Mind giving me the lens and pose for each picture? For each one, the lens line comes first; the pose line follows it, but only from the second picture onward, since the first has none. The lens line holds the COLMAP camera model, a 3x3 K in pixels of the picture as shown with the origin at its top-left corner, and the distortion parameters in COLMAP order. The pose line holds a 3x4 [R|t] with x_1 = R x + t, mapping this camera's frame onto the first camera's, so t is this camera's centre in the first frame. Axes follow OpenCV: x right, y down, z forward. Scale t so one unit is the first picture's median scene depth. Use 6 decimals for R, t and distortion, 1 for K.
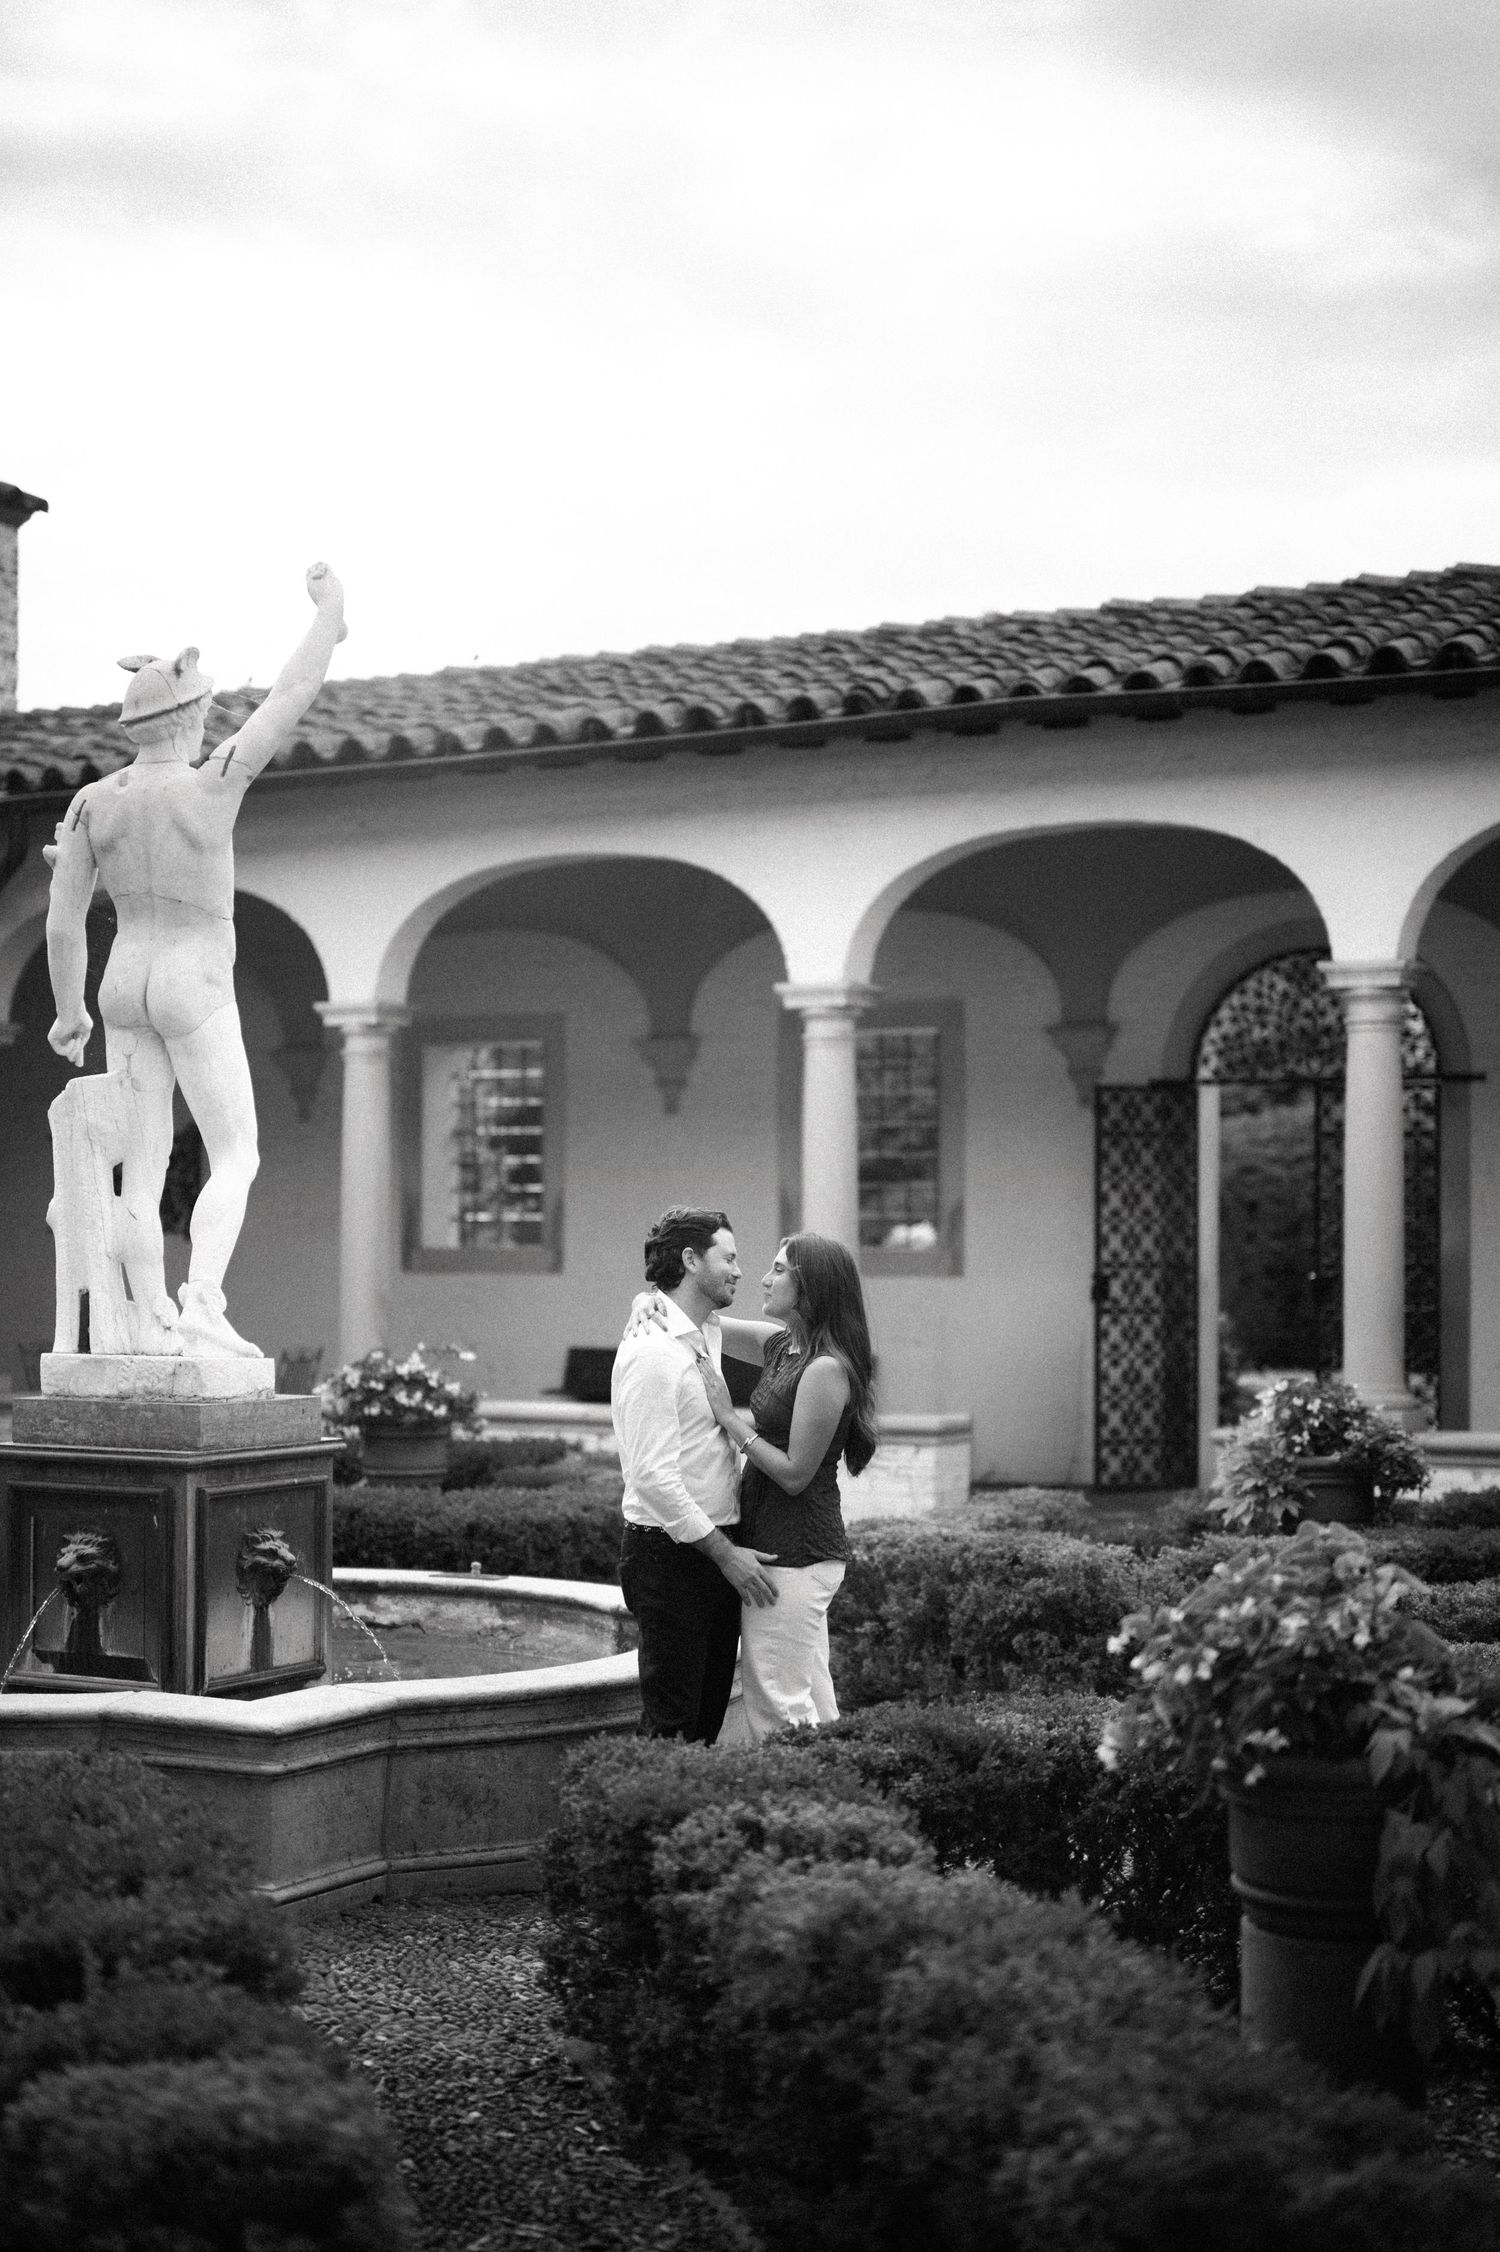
lens RADIAL K [[3299.8, 0, 750.0], [0, 3299.8, 1126.0], [0, 0, 1]] dist [-0.018166, 0.012075]
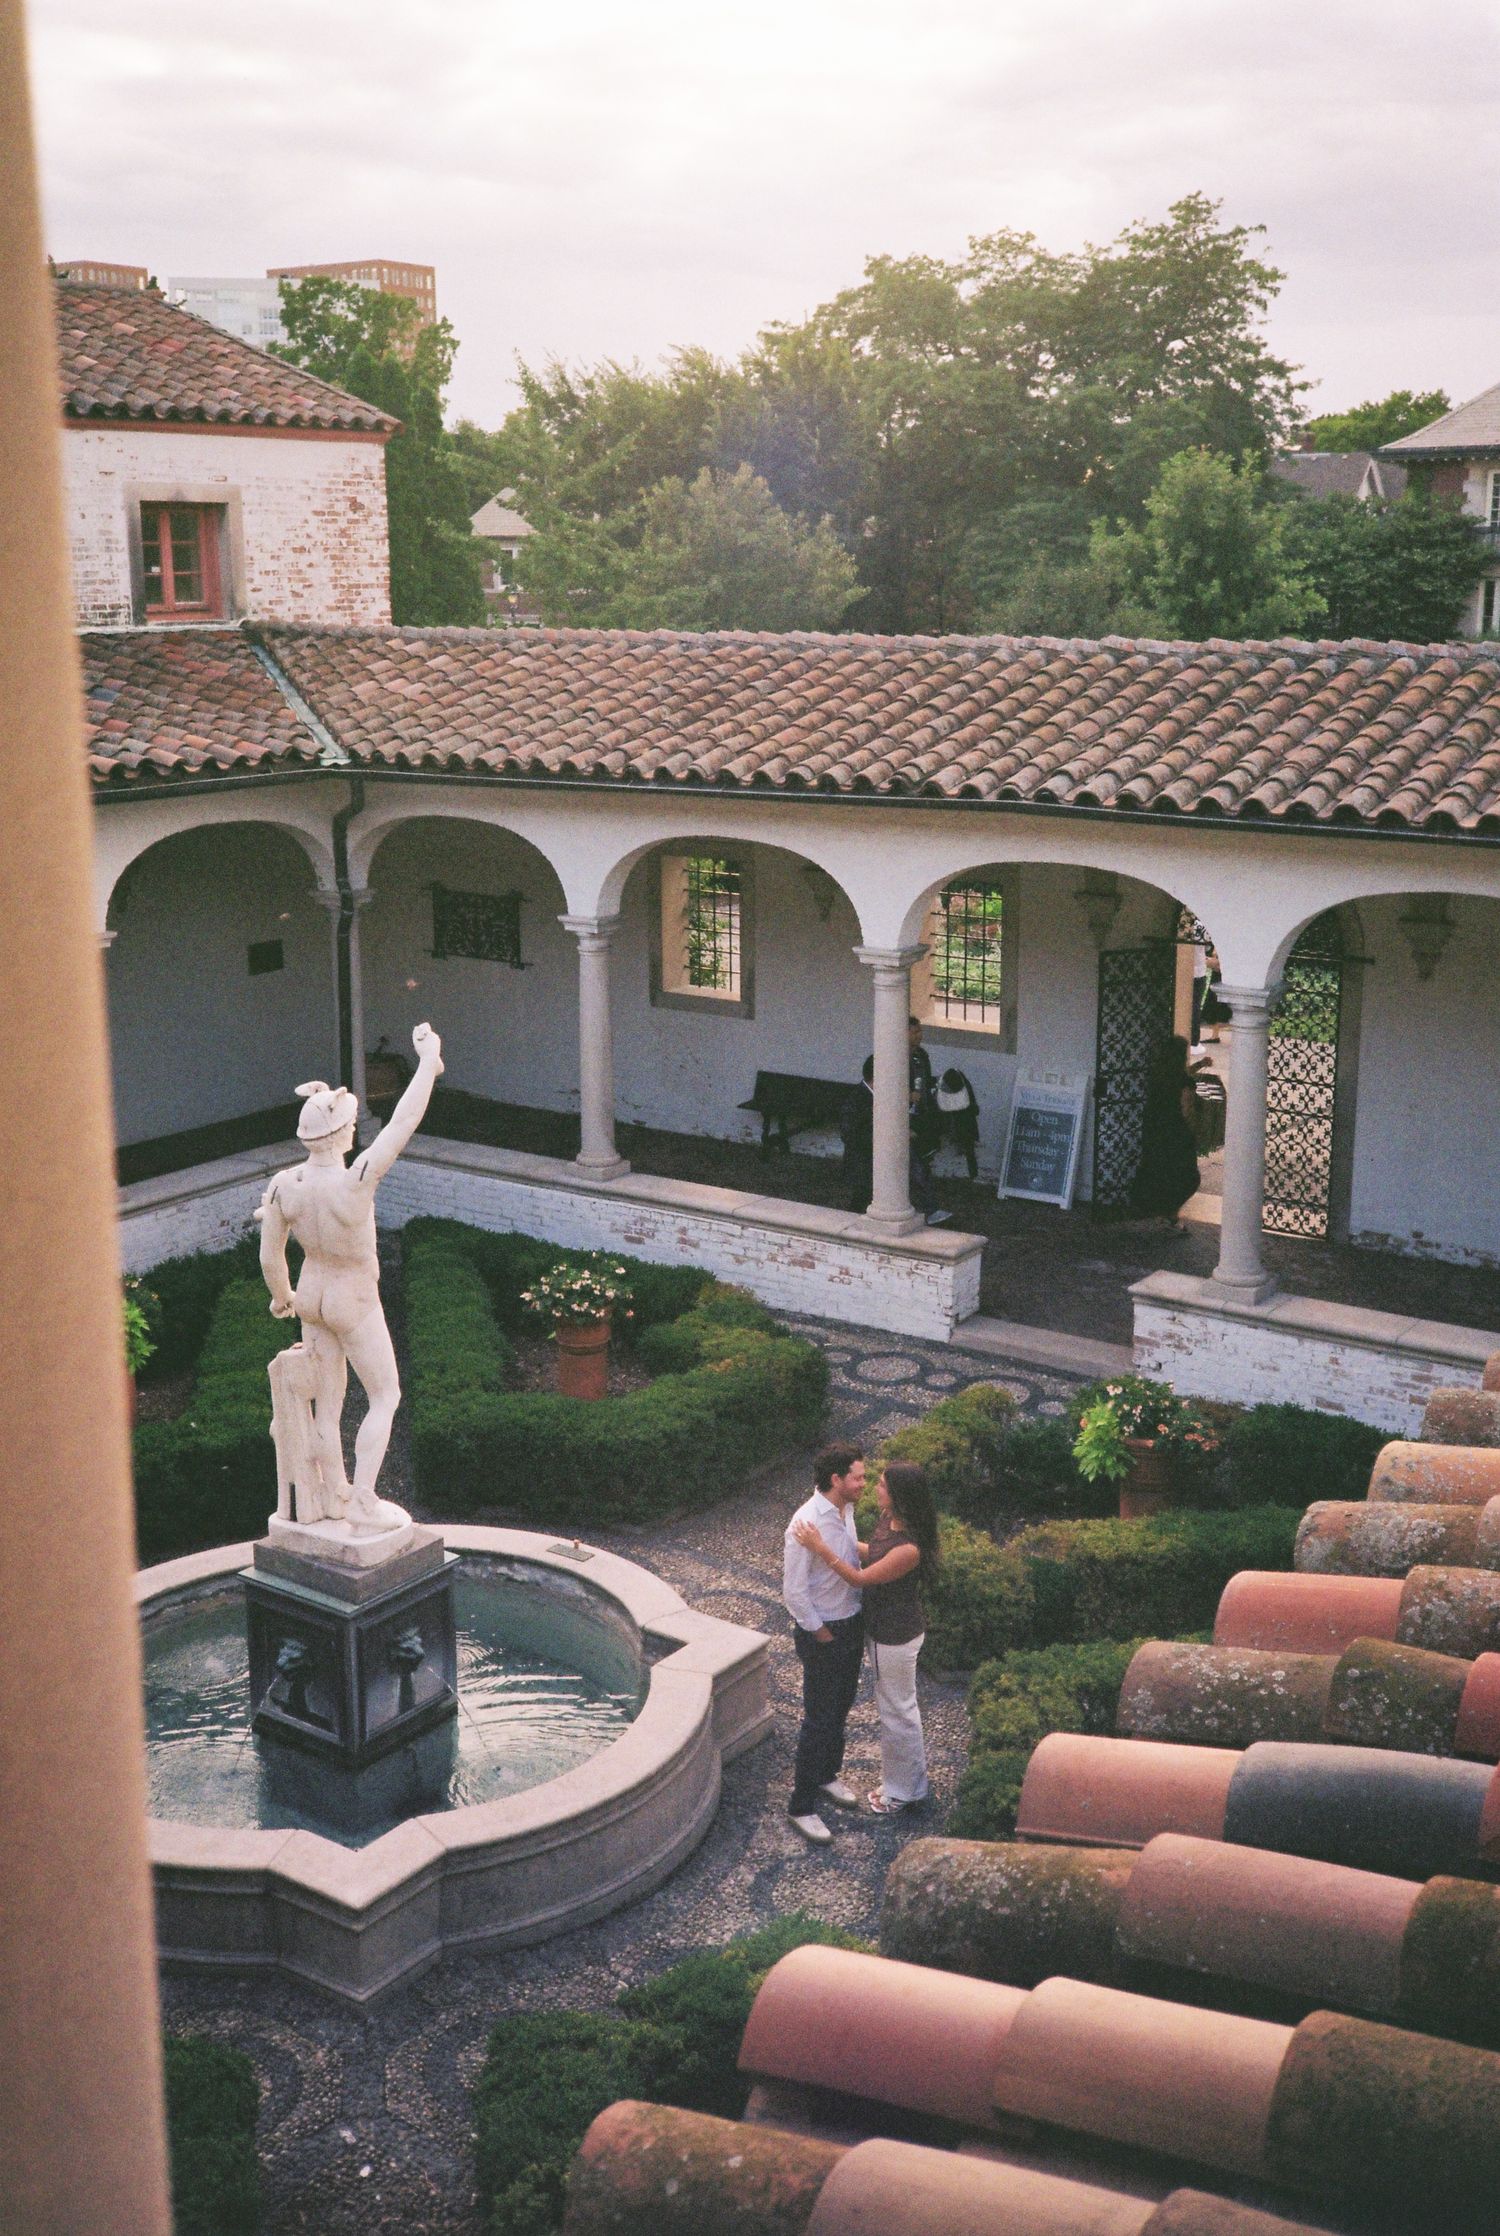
lens RADIAL K [[2345.5, 0, 759.7], [0, 2345.5, 1036.8], [0, 0, 1]] dist [0.111599, -0.284454]
pose [[0.992833, 0.017426, -0.118237, 0.099427], [0.010334, 0.973091, 0.230190, -0.268802], [0.119067, -0.229762, 0.965936, -0.023909]]
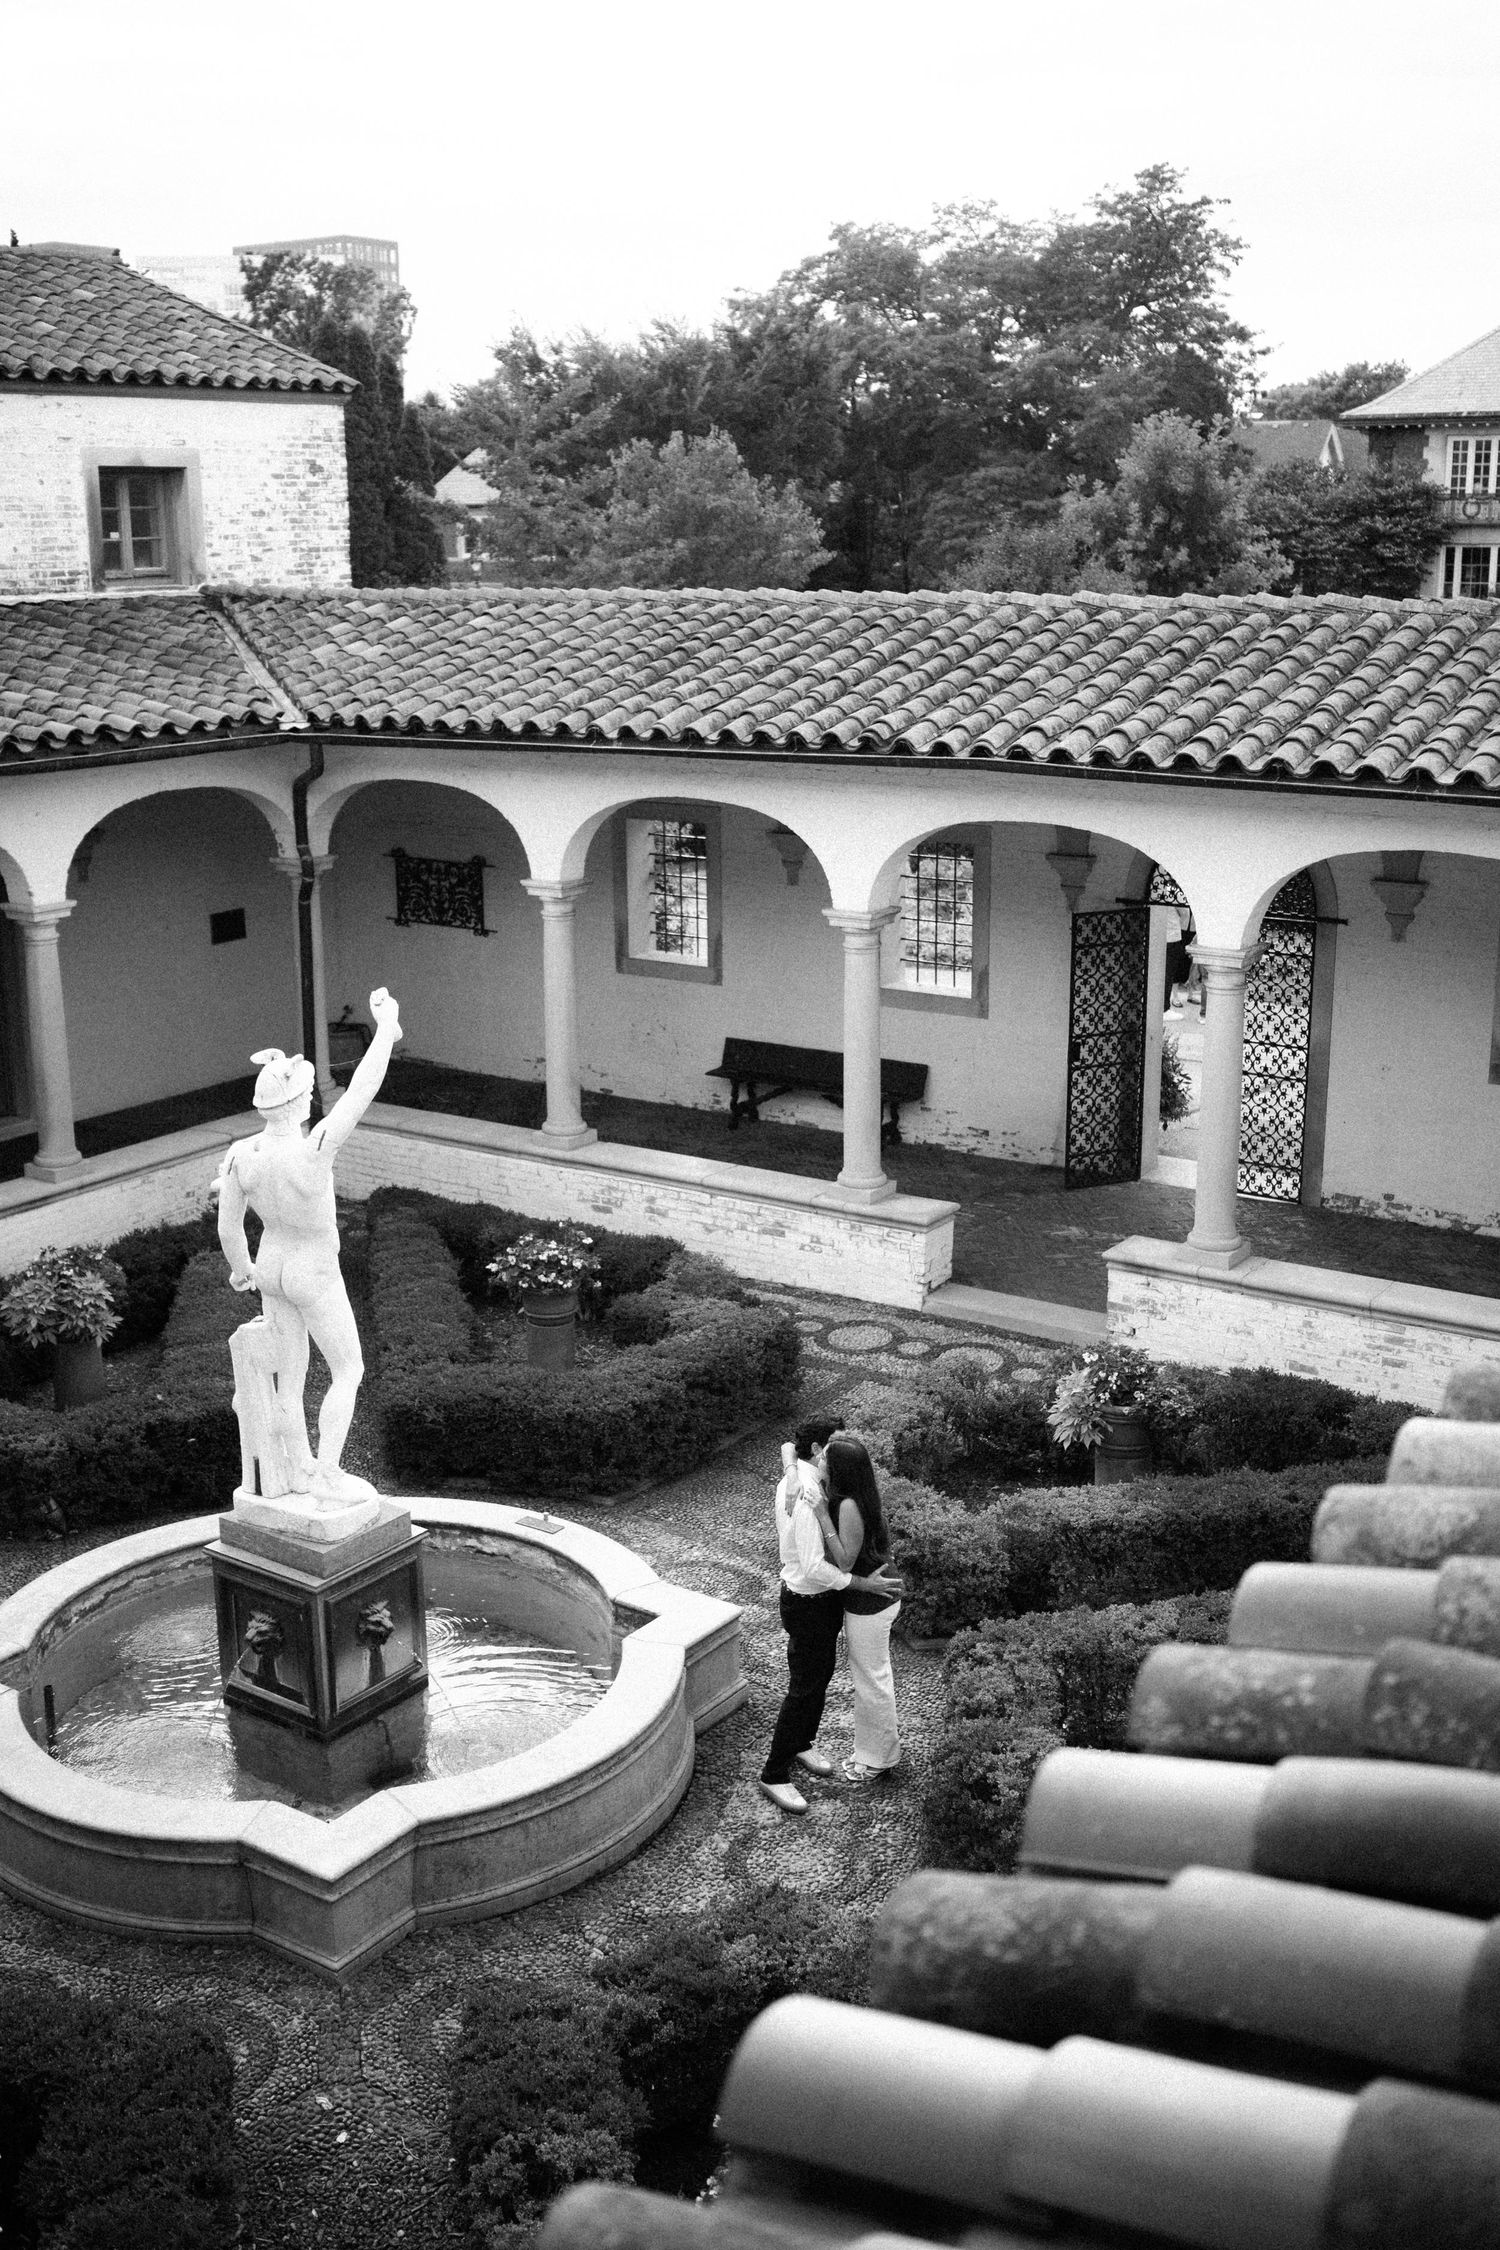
lens RADIAL K [[2340.0, 0, 750.0], [0, 2340.0, 1125.0], [0, 0, 1]] dist [-0.065084, -0.002025]
pose [[0.994009, 0.016564, -0.108040, 0.096262], [0.014384, 0.960030, 0.279528, -0.261018], [0.108351, -0.279408, 0.954039, 0.000675]]
